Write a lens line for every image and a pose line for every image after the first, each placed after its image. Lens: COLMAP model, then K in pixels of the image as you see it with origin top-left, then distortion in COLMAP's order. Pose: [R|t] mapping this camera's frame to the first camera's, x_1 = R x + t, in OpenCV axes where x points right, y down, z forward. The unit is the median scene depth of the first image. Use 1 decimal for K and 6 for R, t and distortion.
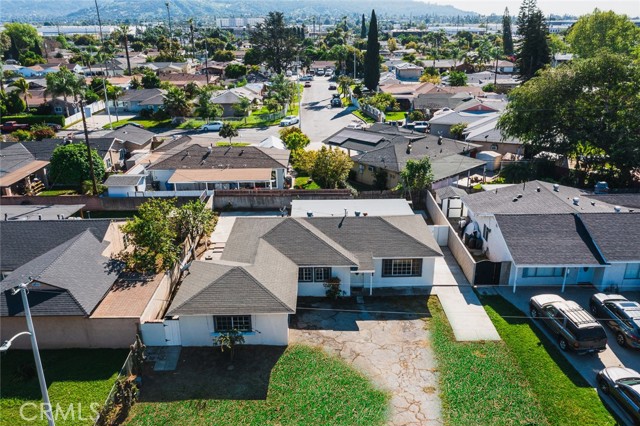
lens RADIAL K [[504.0, 0, 320.0], [0, 504.0, 213.0], [0, 0, 1]] dist [-0.005273, 0.003842]
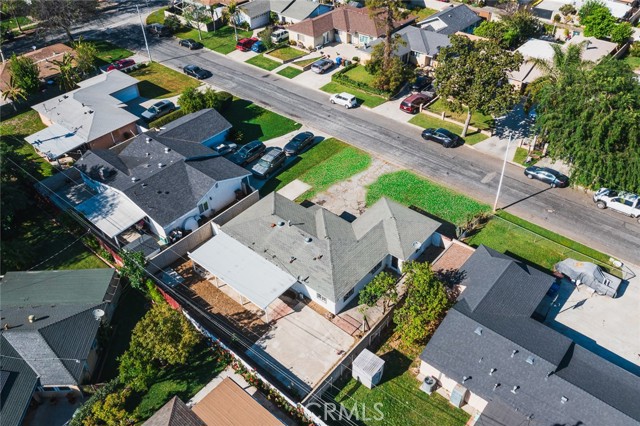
lens RADIAL K [[504.0, 0, 320.0], [0, 504.0, 213.0], [0, 0, 1]] dist [-0.005273, 0.003842]
pose [[-0.753795, -0.397987, 0.522876, -0.543582], [0.265740, 0.543119, 0.796495, -0.827039], [-0.600979, 0.739343, -0.303640, 1.071202]]
